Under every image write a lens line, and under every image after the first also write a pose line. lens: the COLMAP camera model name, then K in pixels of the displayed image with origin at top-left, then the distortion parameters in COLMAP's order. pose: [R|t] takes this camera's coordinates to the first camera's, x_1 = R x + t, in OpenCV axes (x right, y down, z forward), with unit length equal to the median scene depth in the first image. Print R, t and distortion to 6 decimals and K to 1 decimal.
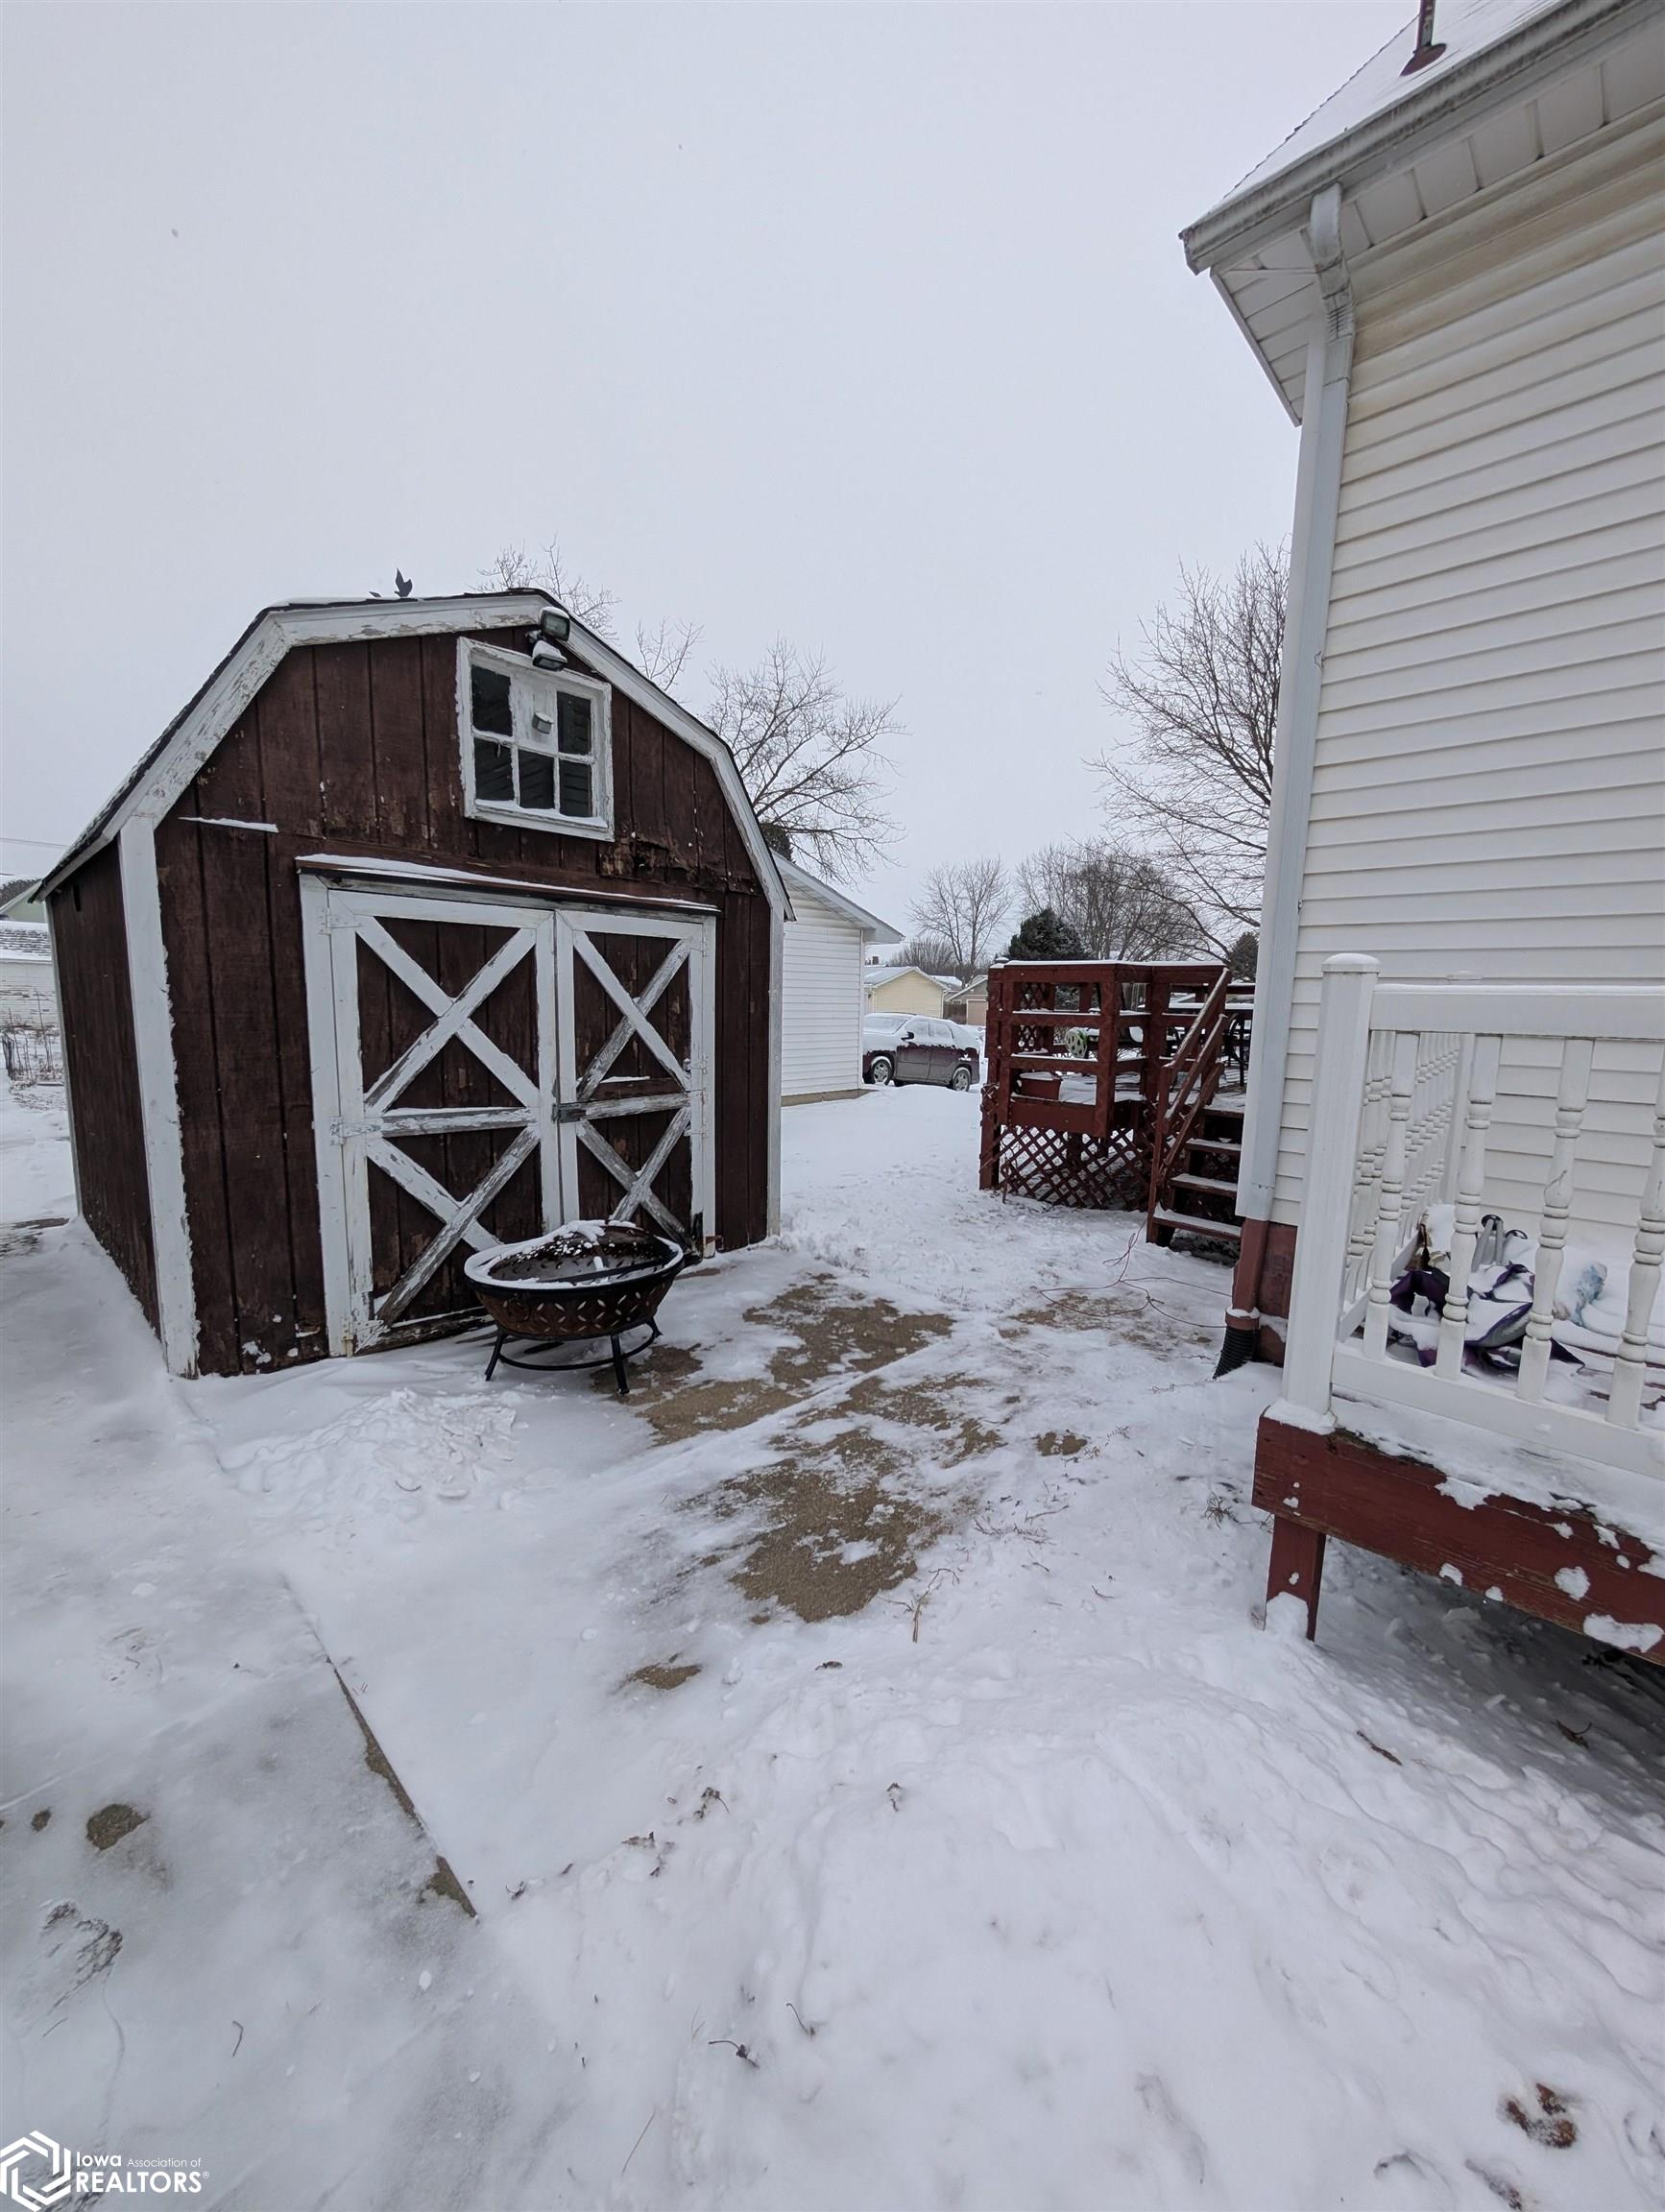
lens RADIAL K [[831.8, 0, 832.5], [0, 831.8, 1106.0], [0, 0, 1]] dist [0.001666, 0.000055]
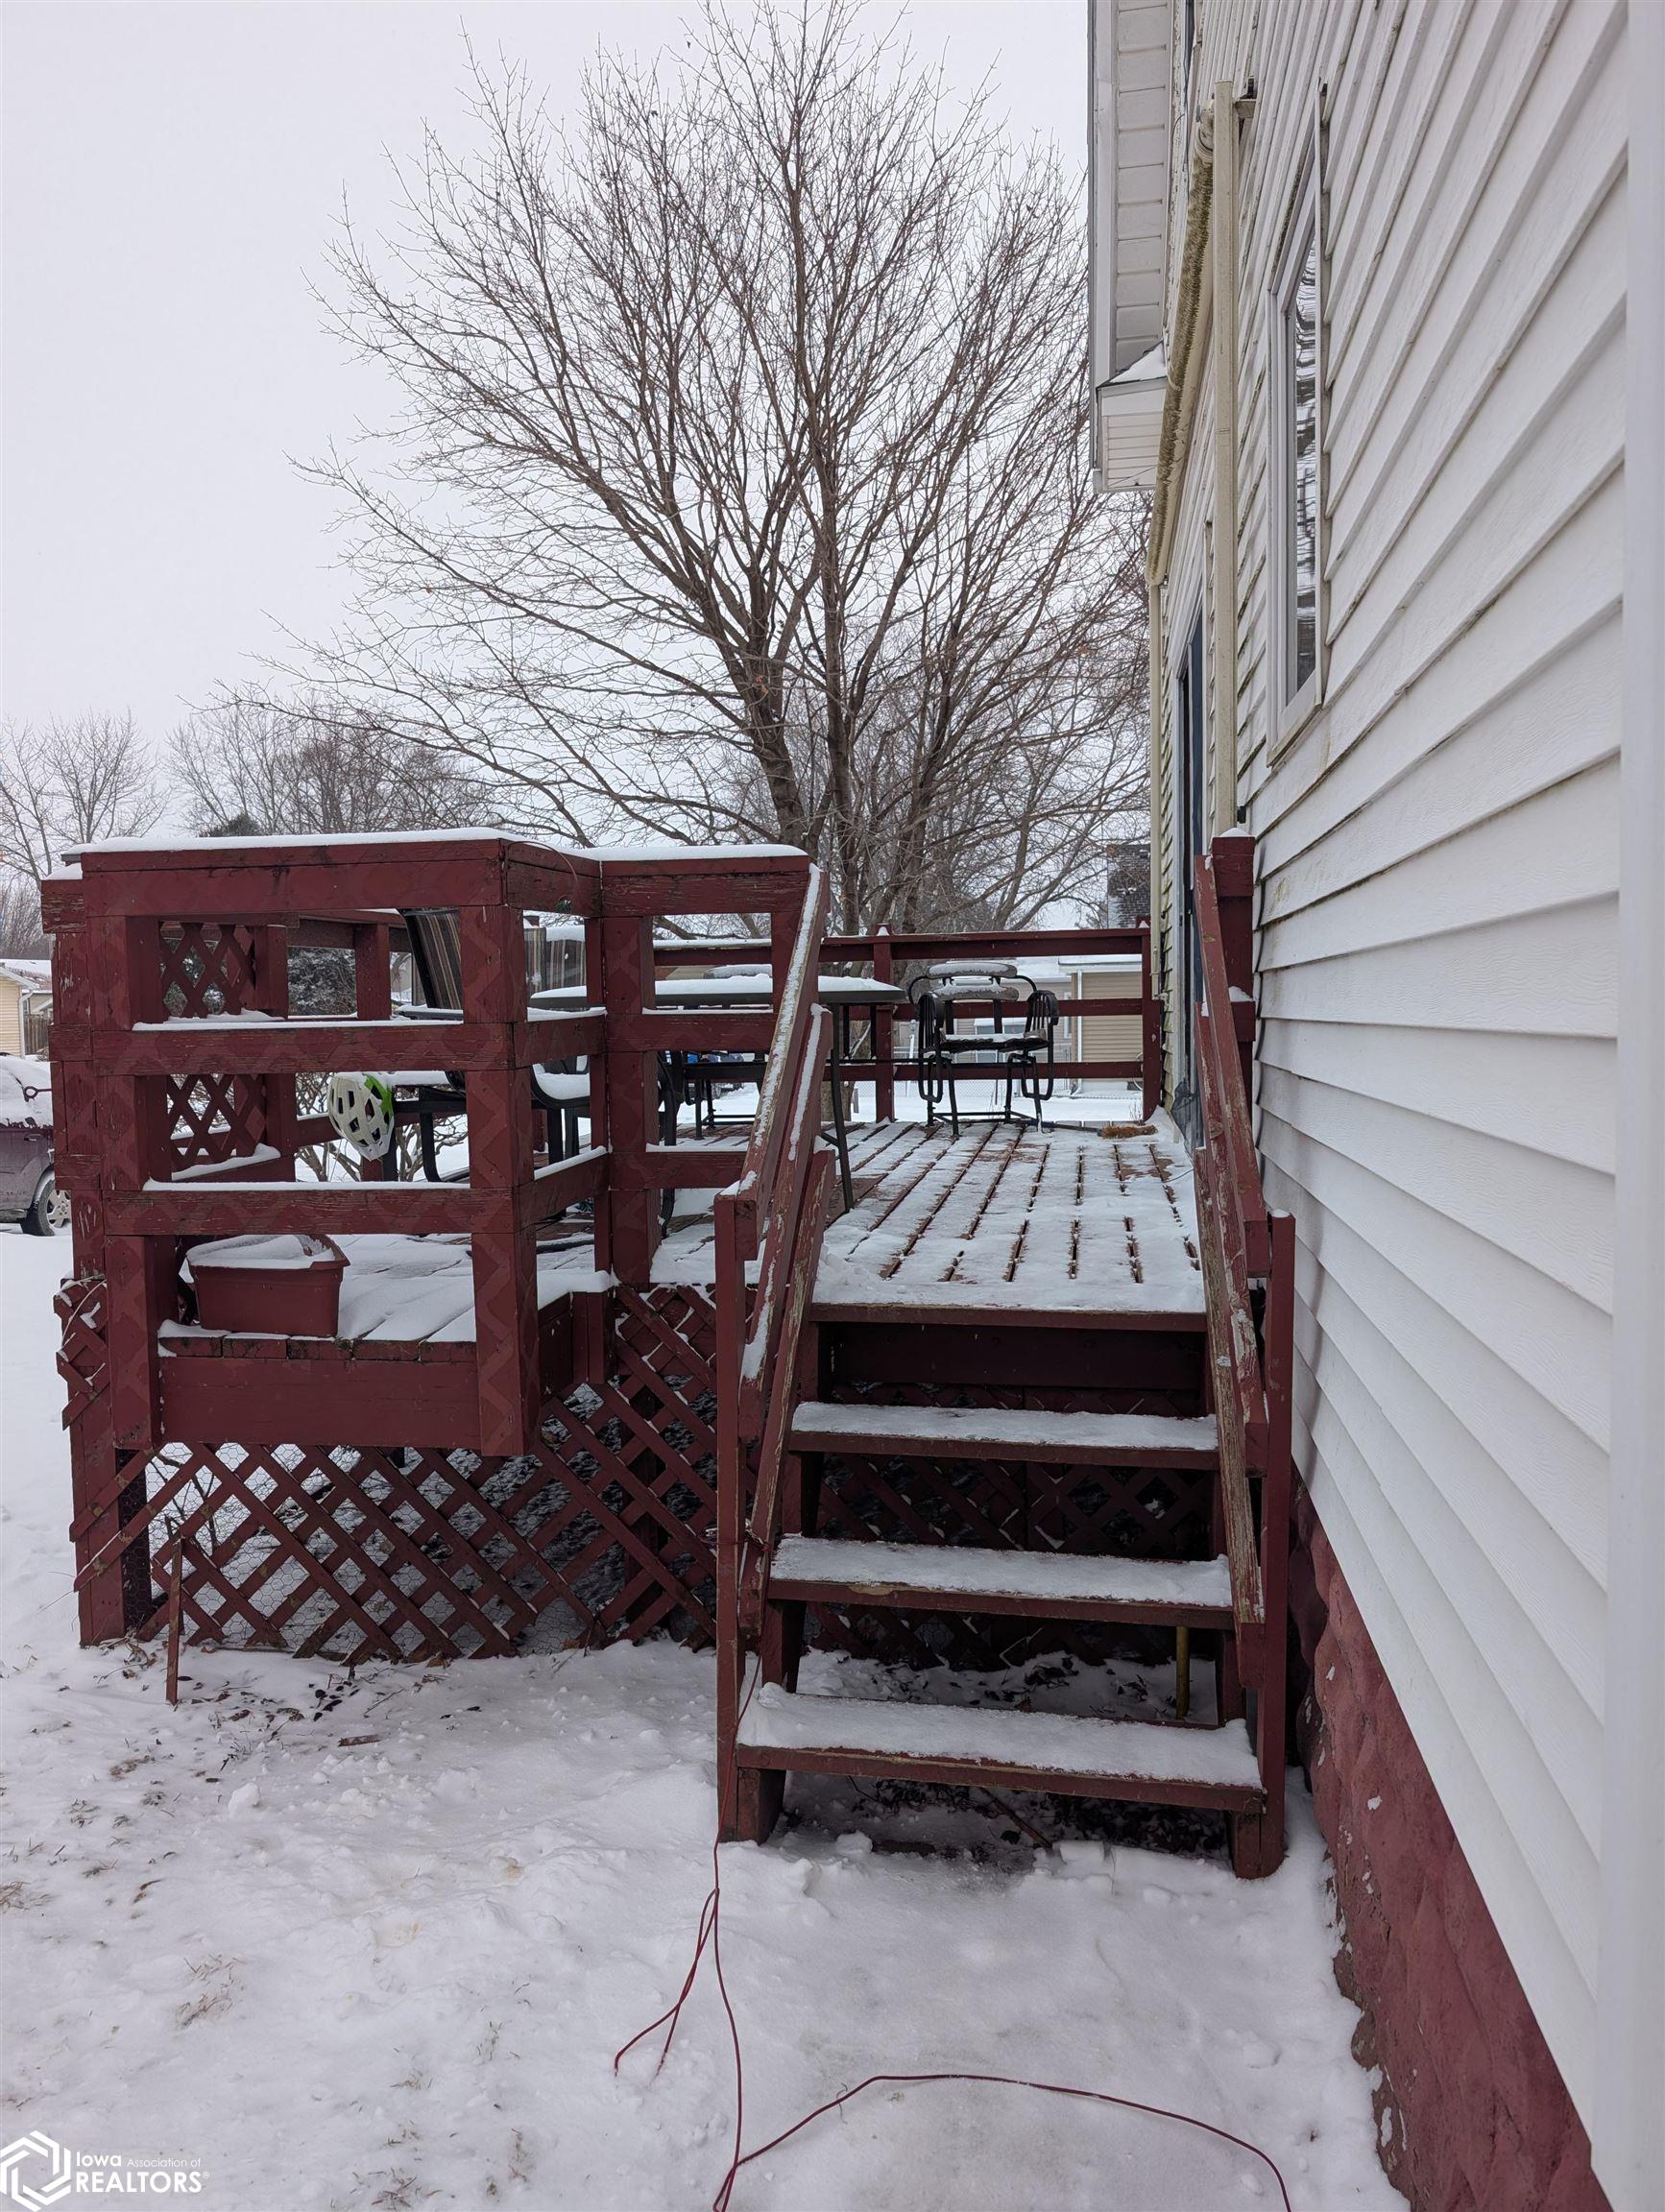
lens RADIAL K [[1645.0, 0, 832.5], [0, 1645.0, 1106.0], [0, 0, 1]] dist [0.011846, 0.004056]
pose [[0.833090, -0.071193, 0.548537, 0.098960], [0.105269, 0.993964, -0.030874, -0.041629], [-0.543028, 0.083465, 0.835556, 0.391497]]
